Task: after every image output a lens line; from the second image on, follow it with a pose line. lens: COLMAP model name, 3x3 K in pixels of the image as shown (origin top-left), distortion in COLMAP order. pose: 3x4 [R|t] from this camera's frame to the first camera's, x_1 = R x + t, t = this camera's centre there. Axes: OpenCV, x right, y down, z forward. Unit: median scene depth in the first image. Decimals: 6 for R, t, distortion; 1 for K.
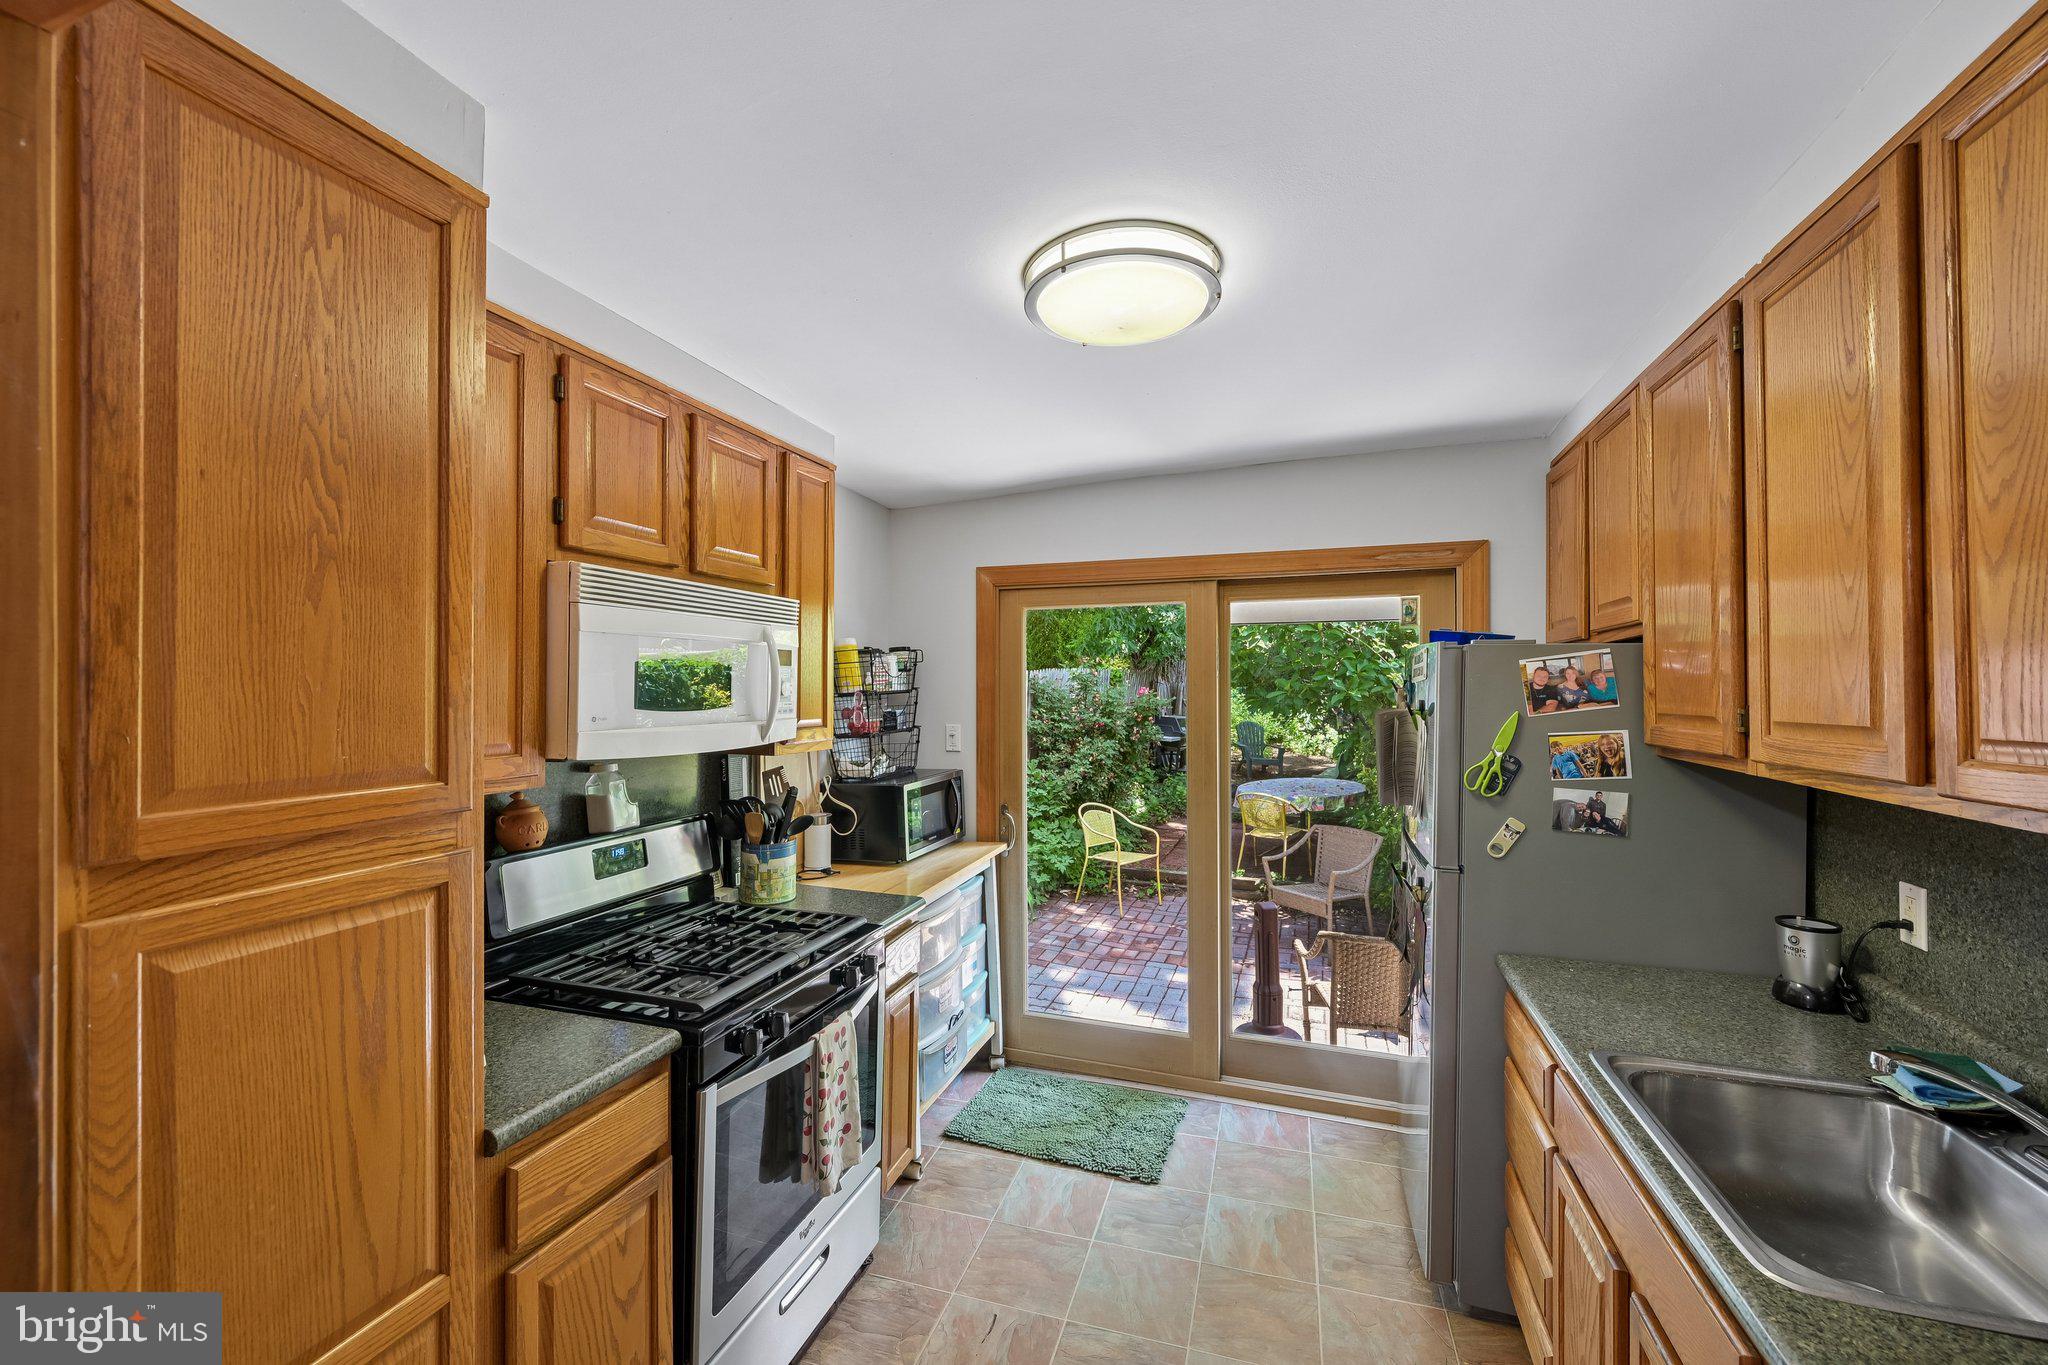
lens RADIAL K [[821.5, 0, 1024.0], [0, 821.5, 682.5], [0, 0, 1]] dist [0.000118, 0.000440]
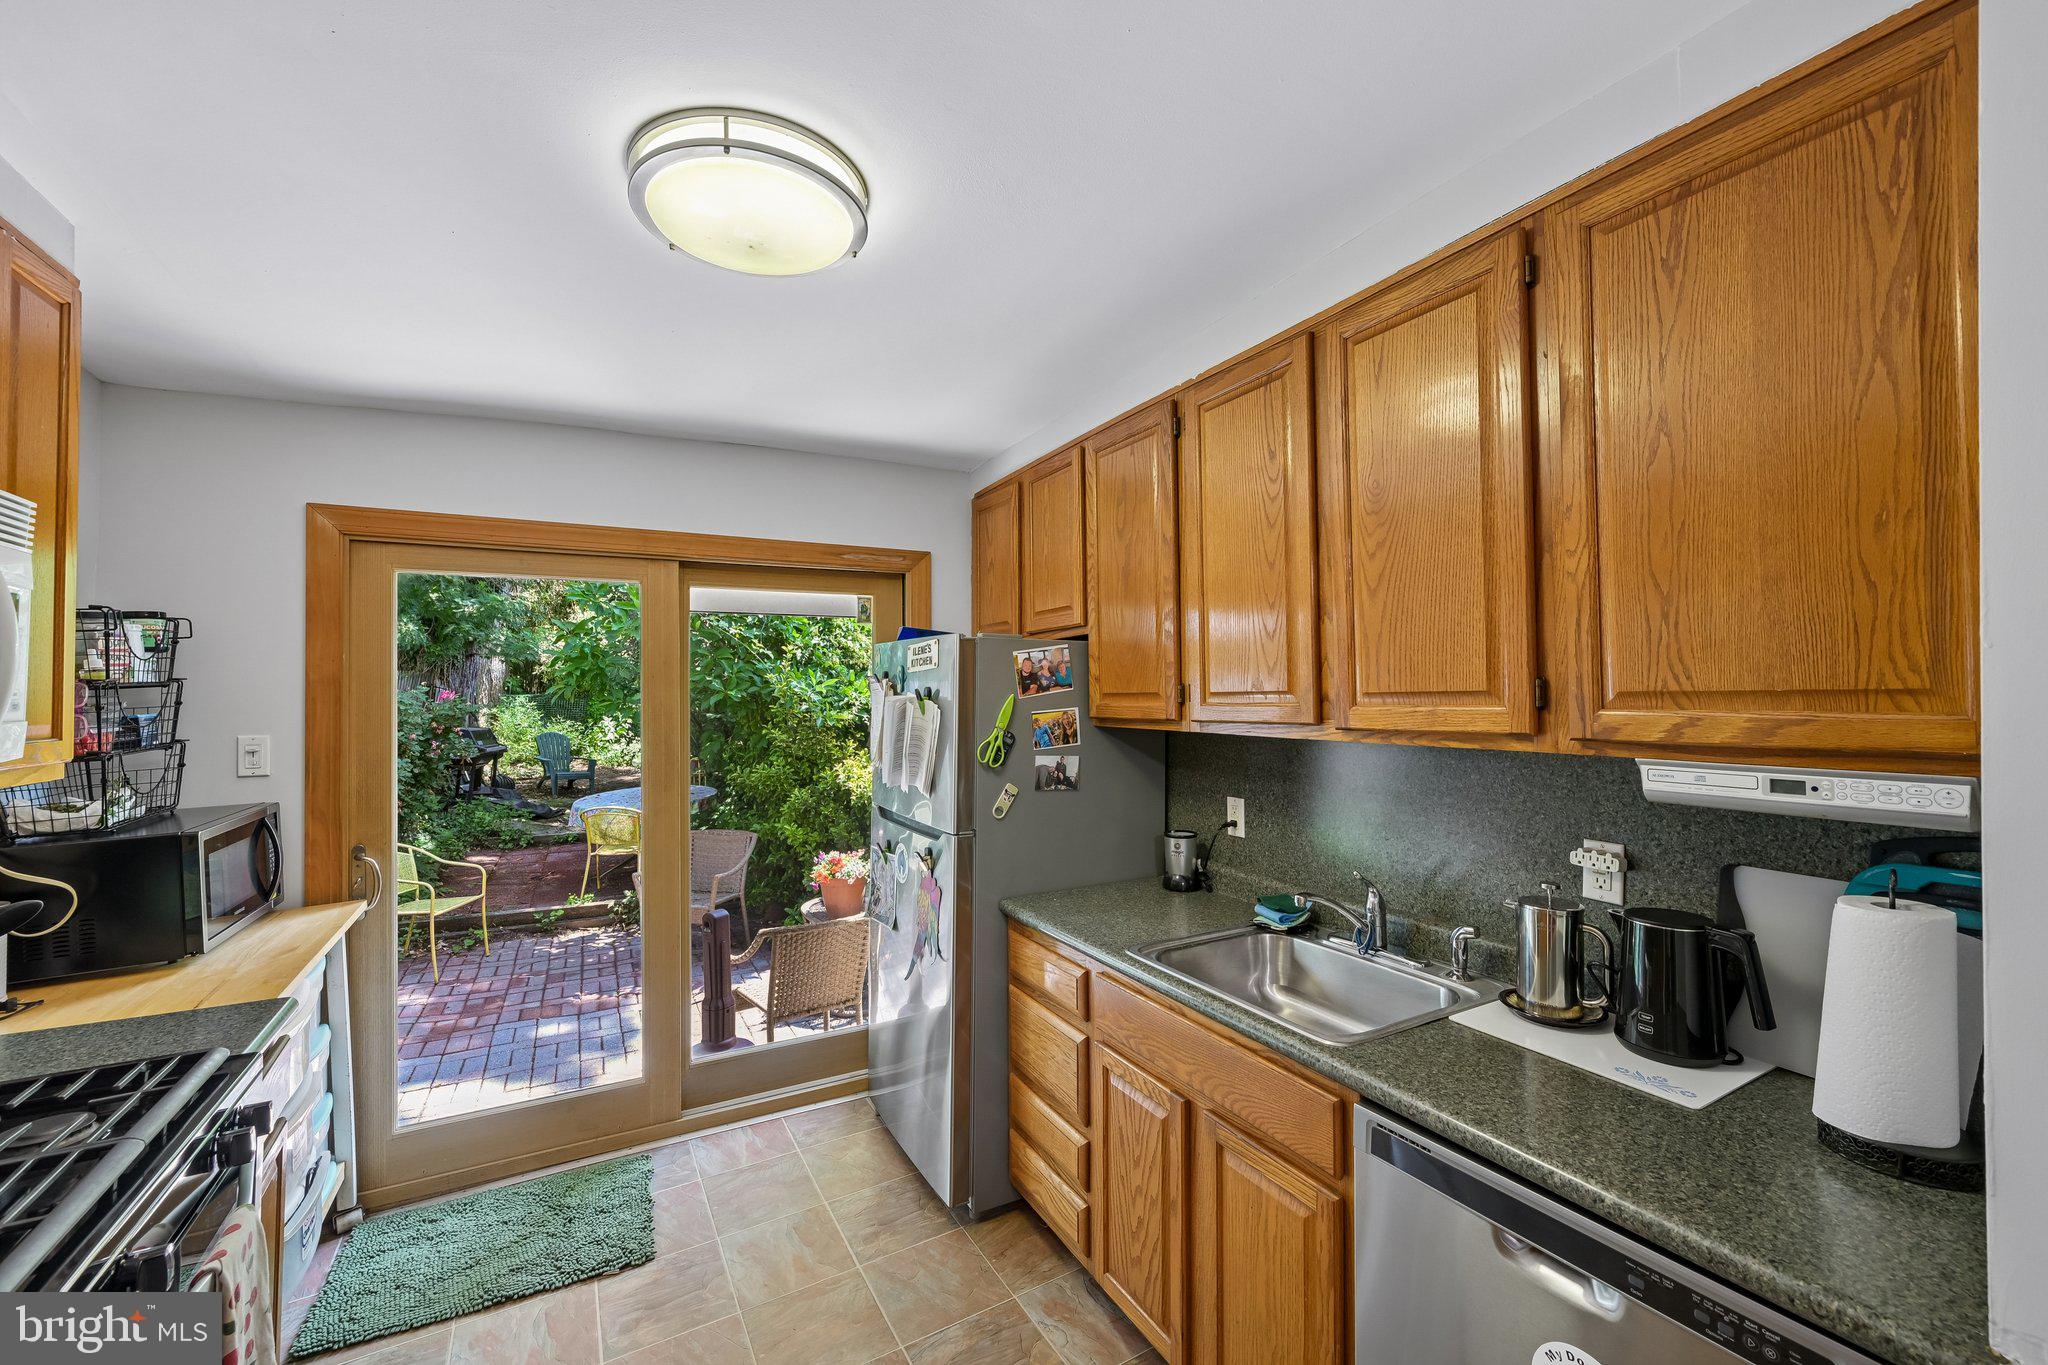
lens RADIAL K [[821.5, 0, 1024.0], [0, 821.5, 682.5], [0, 0, 1]] dist [0.000118, 0.000440]
pose [[0.673868, 0.005096, 0.738834, -0.179174], [0.003097, 0.999948, -0.009721, 0.019400], [-0.738845, 0.008838, 0.673817, 0.116883]]
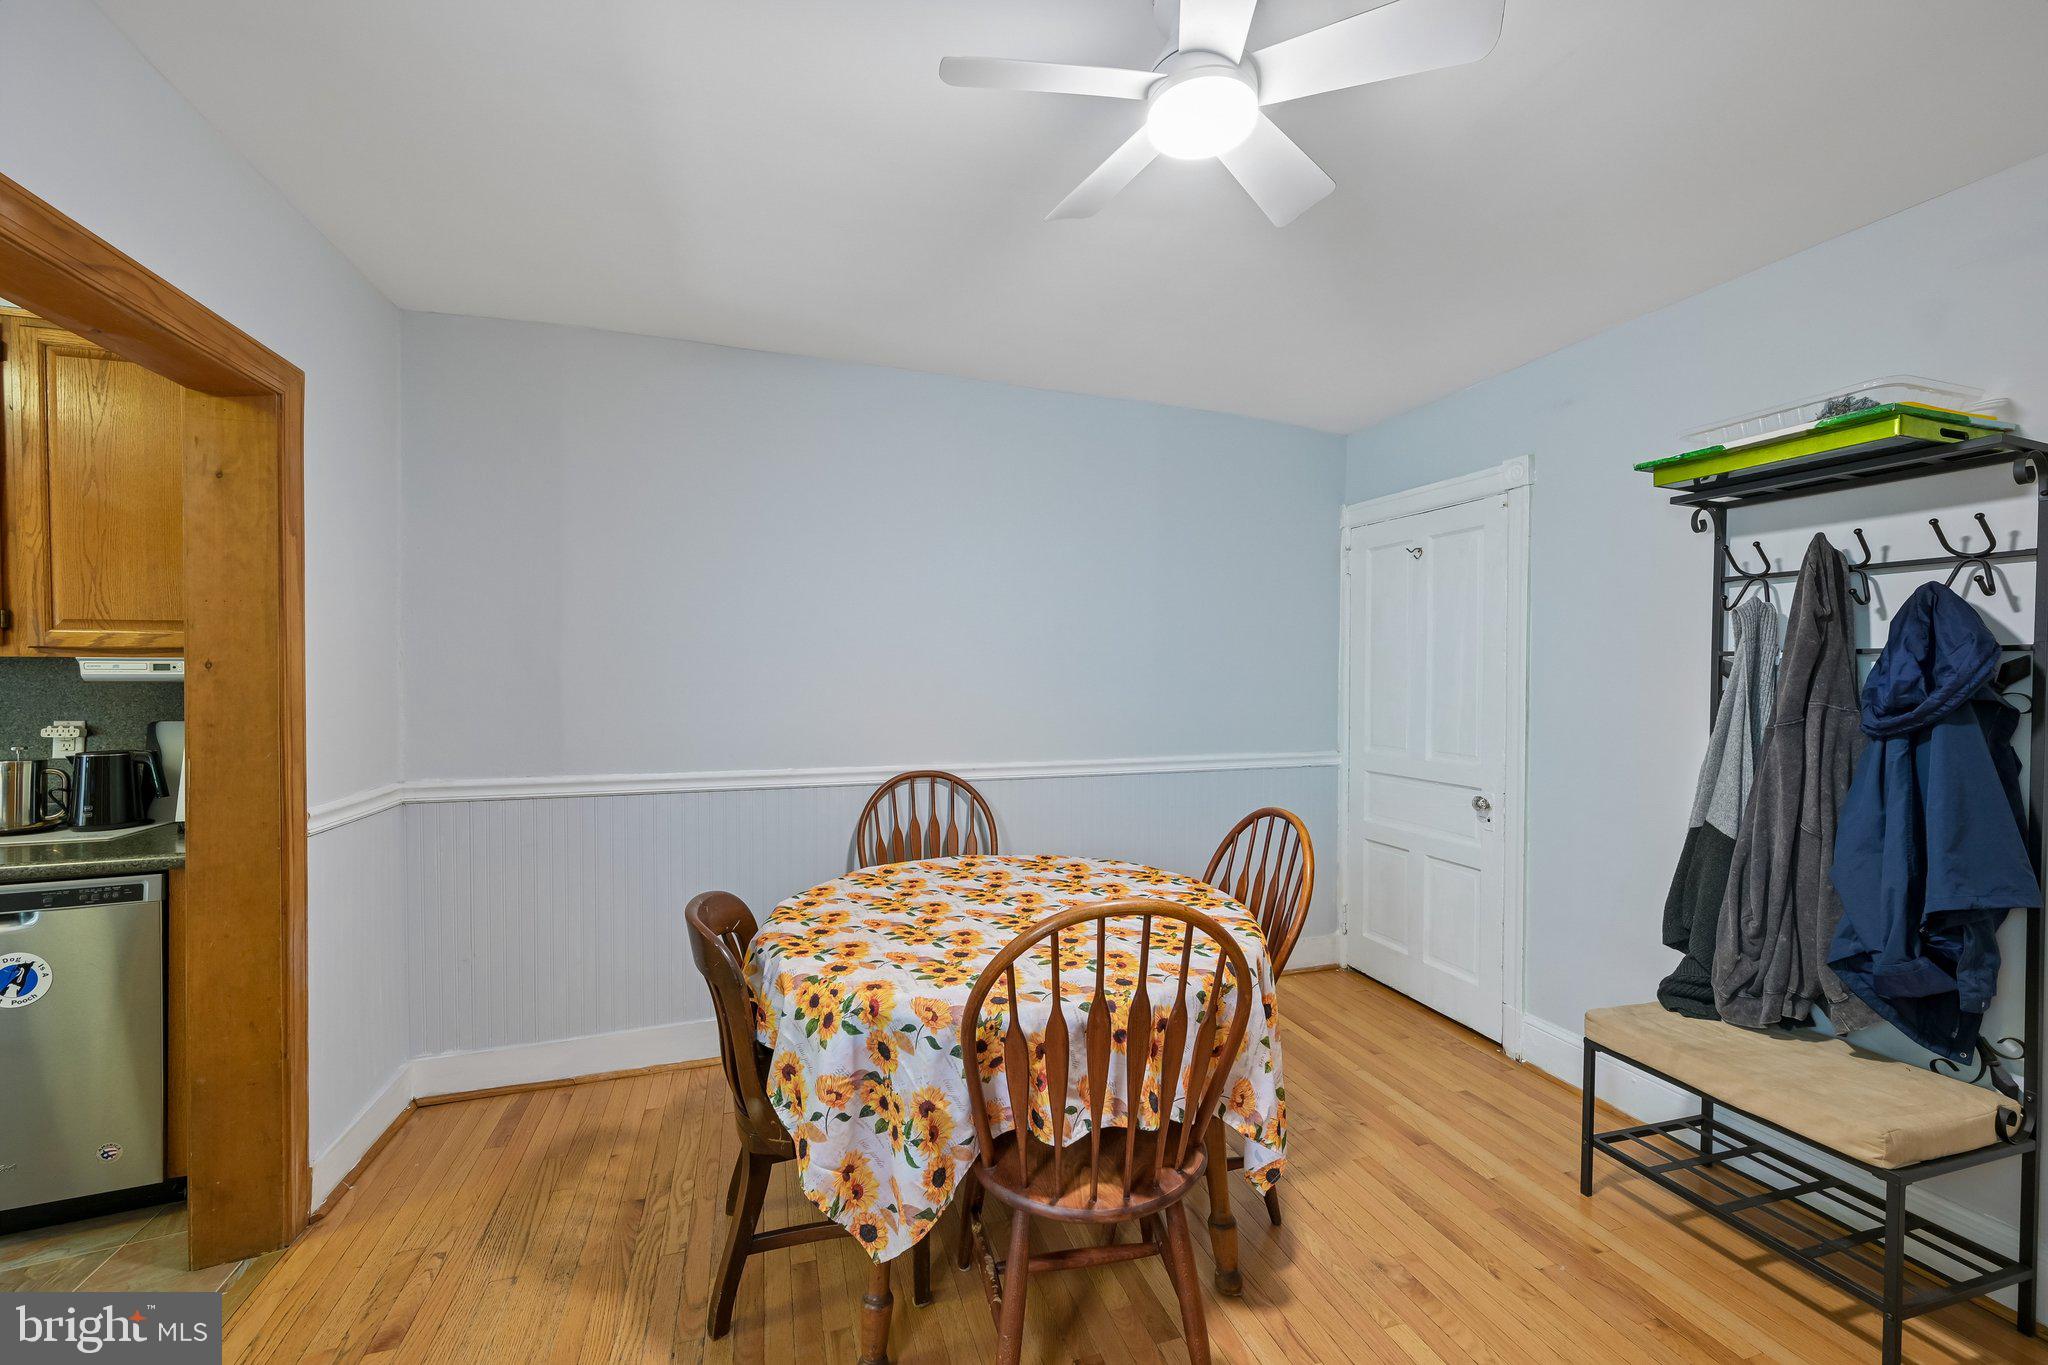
lens RADIAL K [[810.4, 0, 1024.0], [0, 810.4, 682.5], [0, 0, 1]] dist [0.001488, 0.000463]
pose [[-0.610088, -0.007741, 0.792296, -0.754359], [-0.005160, 0.999970, 0.005797, 0.067962], [-0.792317, -0.000552, -0.610110, -0.058202]]
